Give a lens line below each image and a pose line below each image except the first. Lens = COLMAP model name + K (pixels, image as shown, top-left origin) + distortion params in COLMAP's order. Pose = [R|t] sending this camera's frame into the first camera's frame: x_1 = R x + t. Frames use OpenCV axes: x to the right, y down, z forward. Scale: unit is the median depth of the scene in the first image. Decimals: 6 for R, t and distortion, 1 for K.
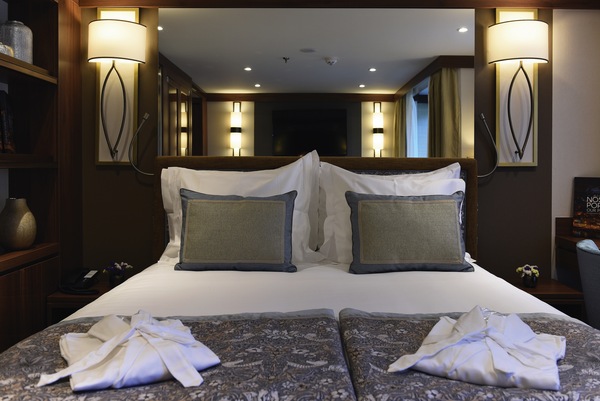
lens RADIAL K [[545.4, 0, 300.3], [0, 545.4, 202.9], [0, 0, 1]] dist [-0.023014, 0.016596]
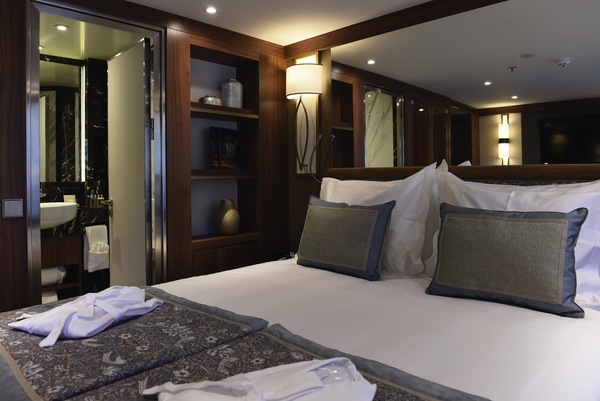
lens RADIAL K [[428.8, 0, 273.0], [0, 428.8, 187.8], [0, 0, 1]] dist [-0.054858, -0.009395]
pose [[0.704439, 0.010704, -0.709684, 0.378081], [-0.036824, 0.999091, -0.021482, -0.020257], [0.708809, 0.041266, 0.704193, 0.273591]]
